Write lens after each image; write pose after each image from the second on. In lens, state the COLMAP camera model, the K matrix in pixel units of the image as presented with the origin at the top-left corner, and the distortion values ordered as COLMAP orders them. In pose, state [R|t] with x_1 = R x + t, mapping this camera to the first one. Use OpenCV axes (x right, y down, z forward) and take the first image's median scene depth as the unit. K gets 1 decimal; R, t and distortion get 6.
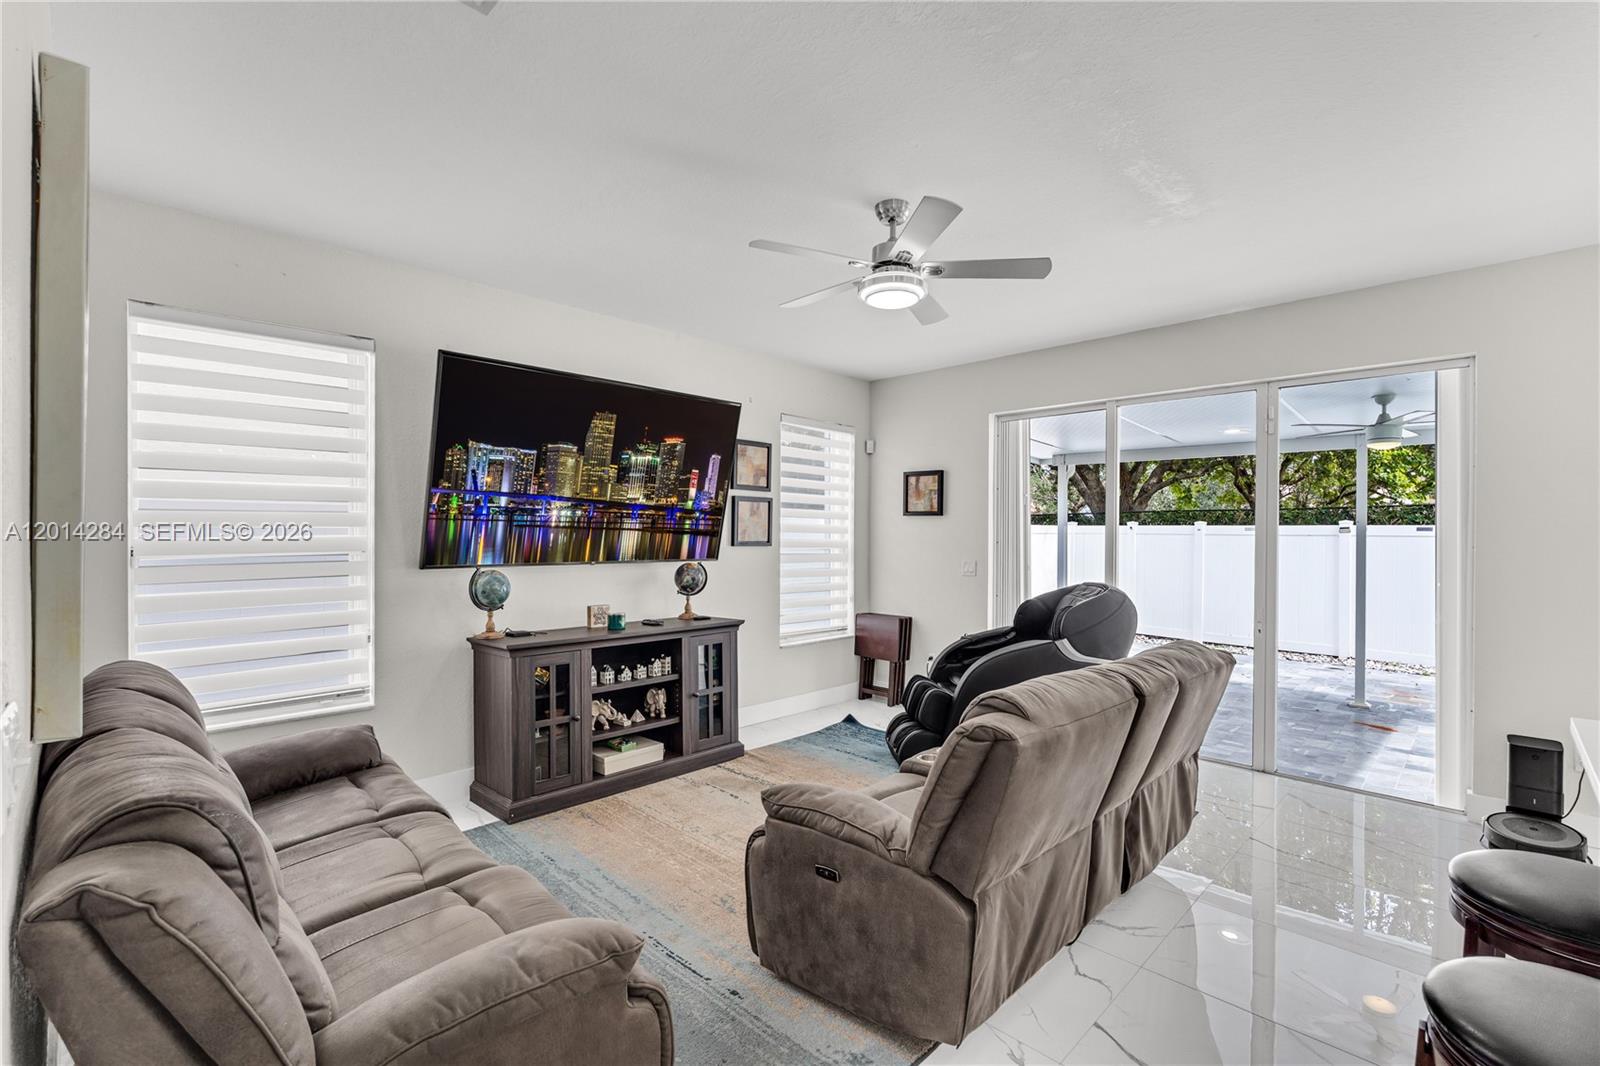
lens RADIAL K [[708.2, 0, 800.0], [0, 708.2, 542.0], [0, 0, 1]] dist [-0.002374, 0.000230]
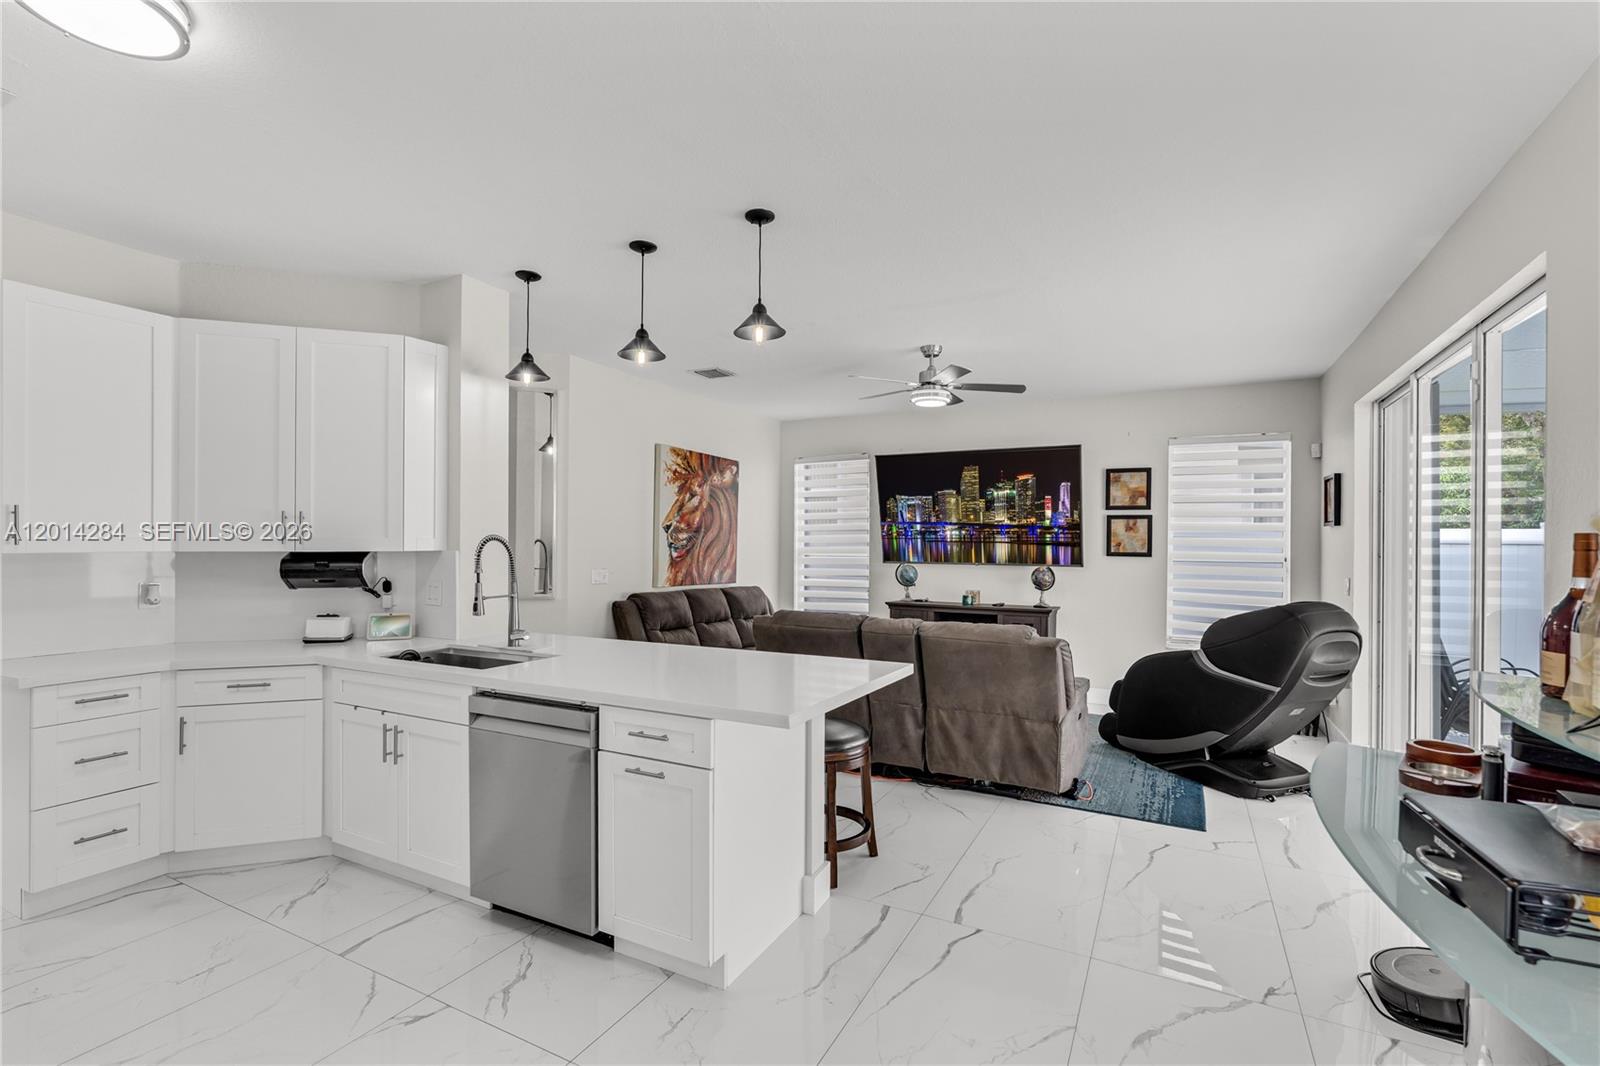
lens RADIAL K [[708.2, 0, 800.0], [0, 708.2, 542.0], [0, 0, 1]] dist [-0.002374, 0.000230]
pose [[0.310115, -0.018408, -0.950521, 1.004770], [-0.009286, 0.999706, -0.022390, 0.017702], [0.950654, 0.015770, 0.309853, 0.166808]]
